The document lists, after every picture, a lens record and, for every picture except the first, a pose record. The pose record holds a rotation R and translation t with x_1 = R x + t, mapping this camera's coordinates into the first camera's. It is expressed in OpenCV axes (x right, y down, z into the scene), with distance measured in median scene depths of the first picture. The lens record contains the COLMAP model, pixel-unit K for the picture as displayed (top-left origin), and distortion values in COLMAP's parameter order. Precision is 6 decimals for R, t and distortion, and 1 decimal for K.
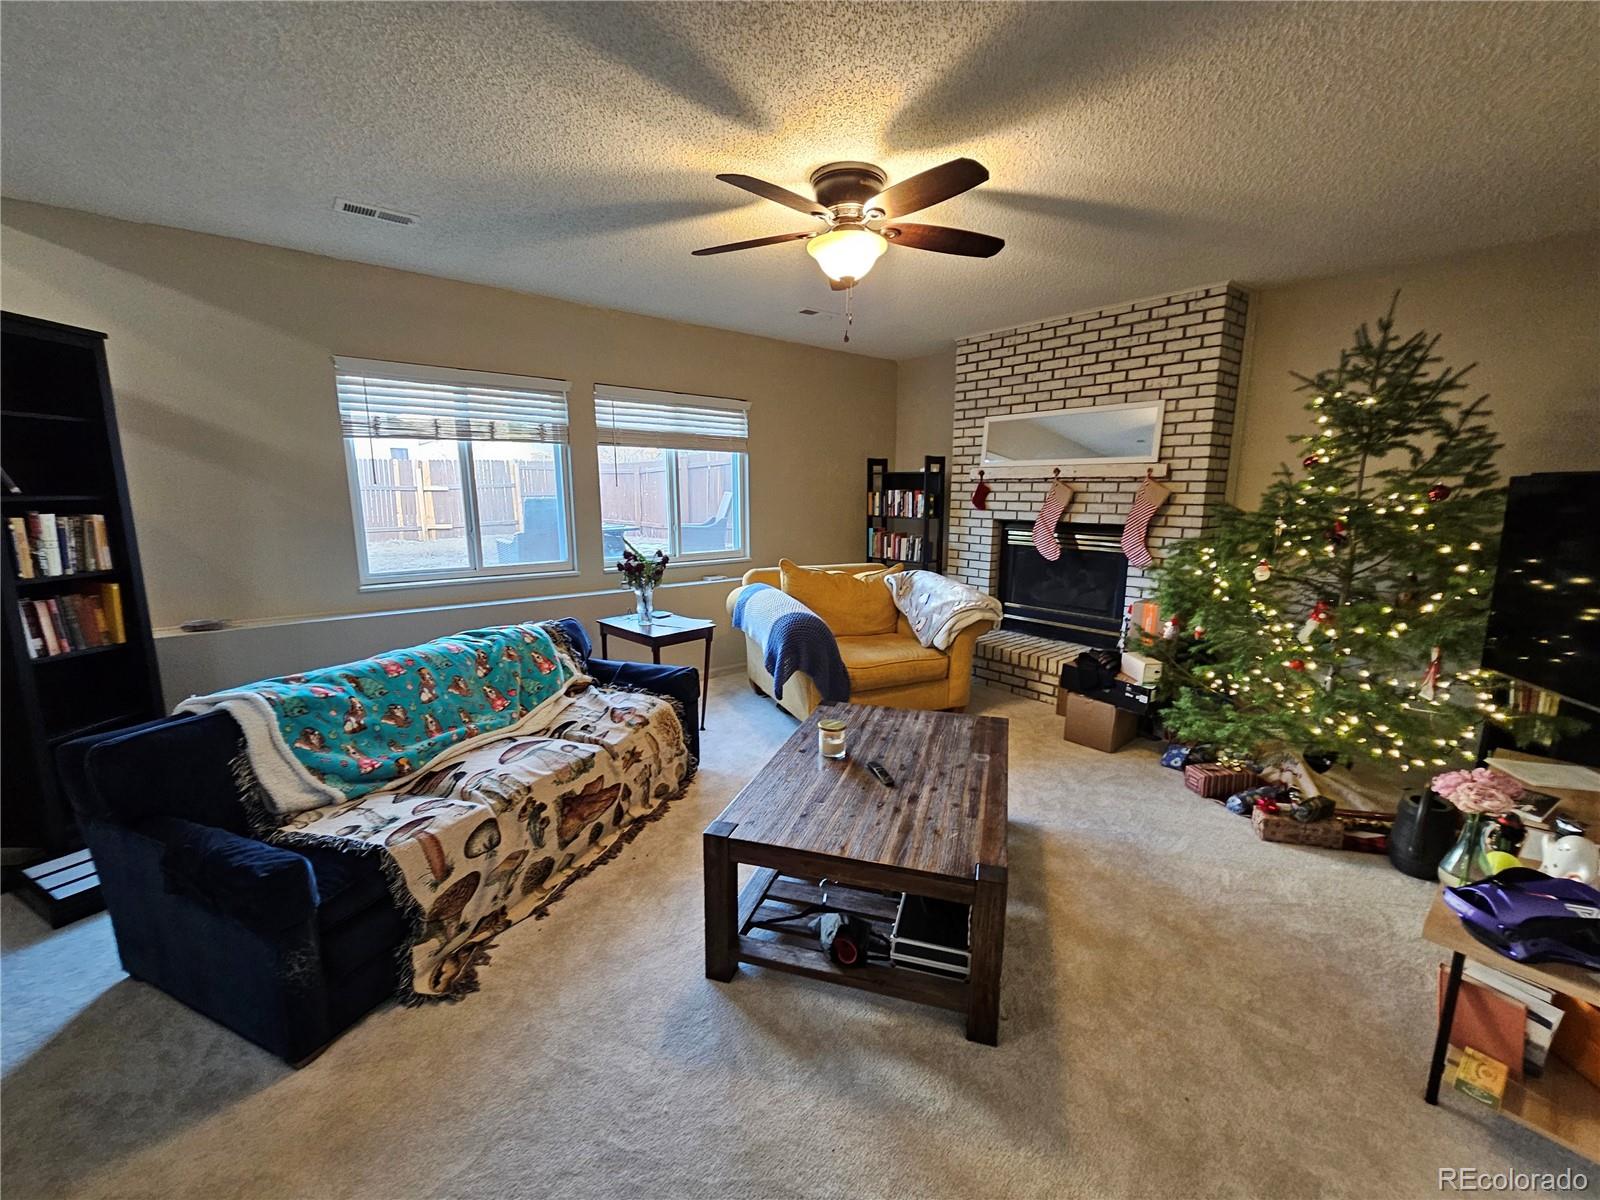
lens RADIAL K [[652.2, 0, 800.0], [0, 652.2, 600.0], [0, 0, 1]] dist [0.000555, 0.000003]
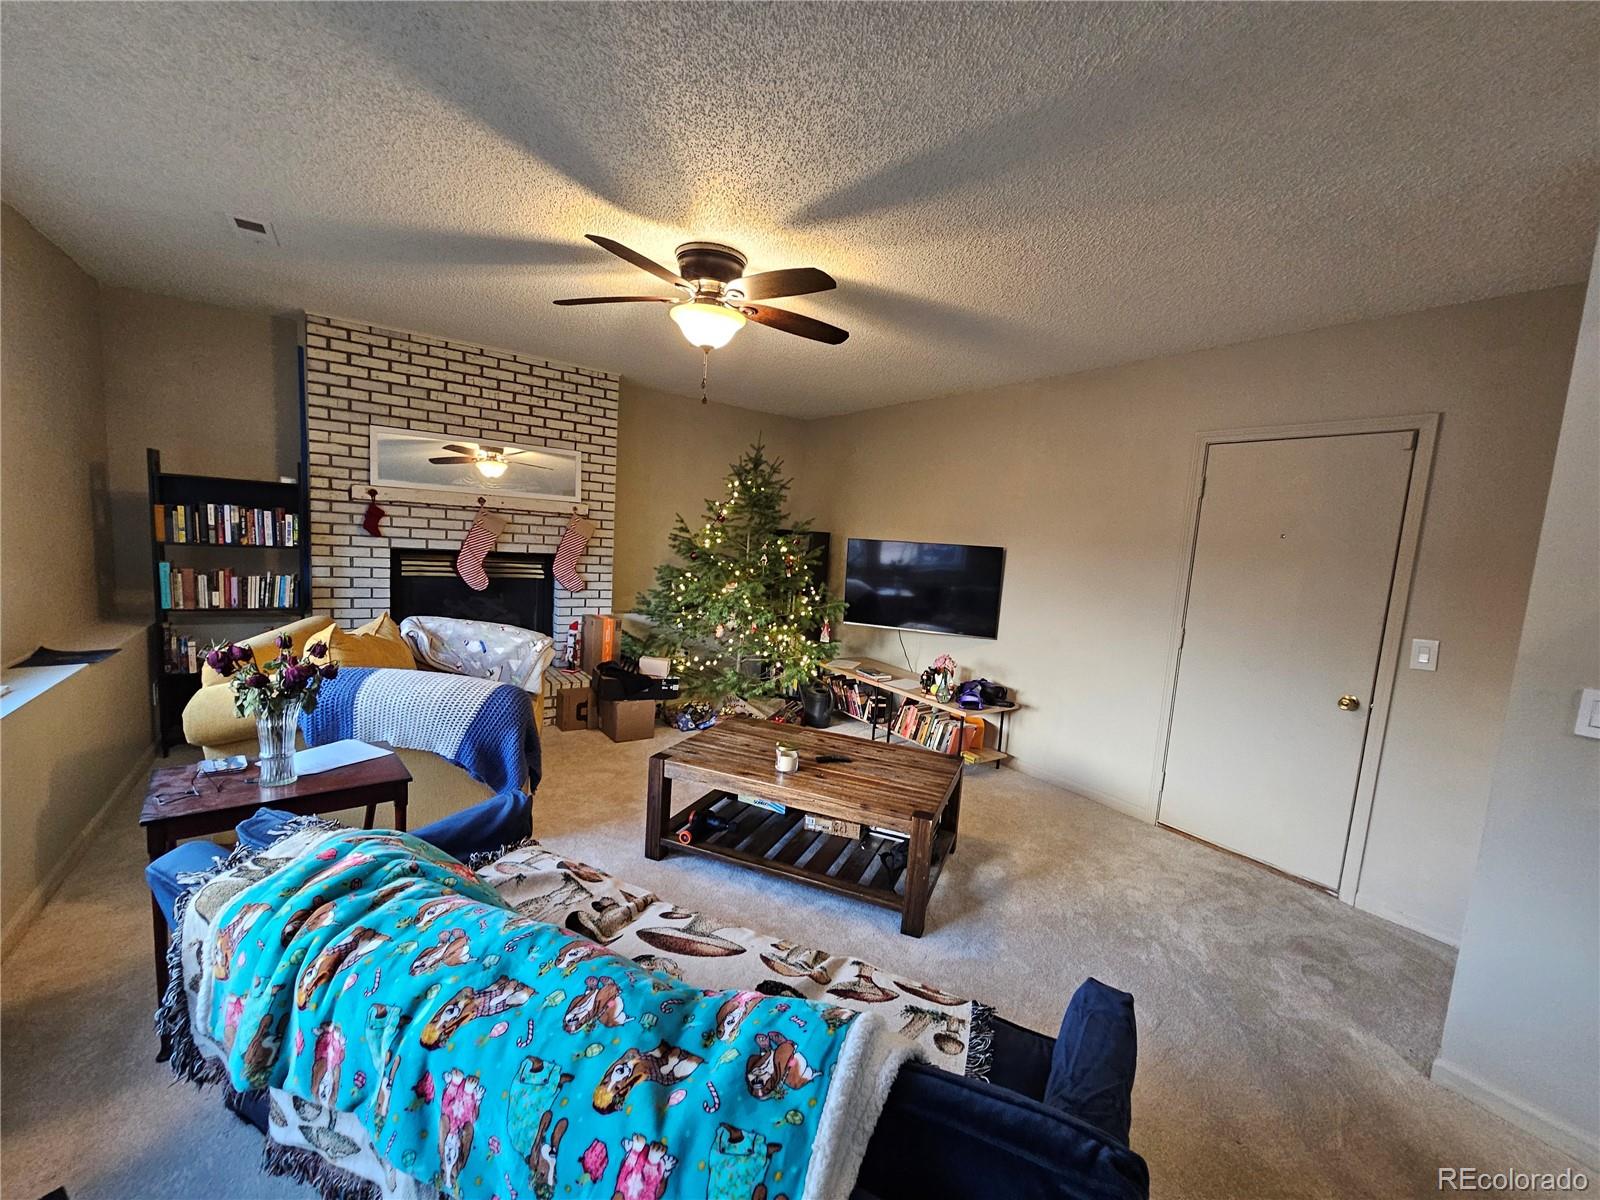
lens RADIAL K [[657.9, 0, 804.3], [0, 657.9, 605.2], [0, 0, 1]] dist [0.002626, 0.000333]
pose [[0.090293, -0.108502, 0.989987, -0.568827], [0.096654, 0.990310, 0.099722, -0.092307], [-0.991214, 0.086682, 0.099905, 0.427651]]
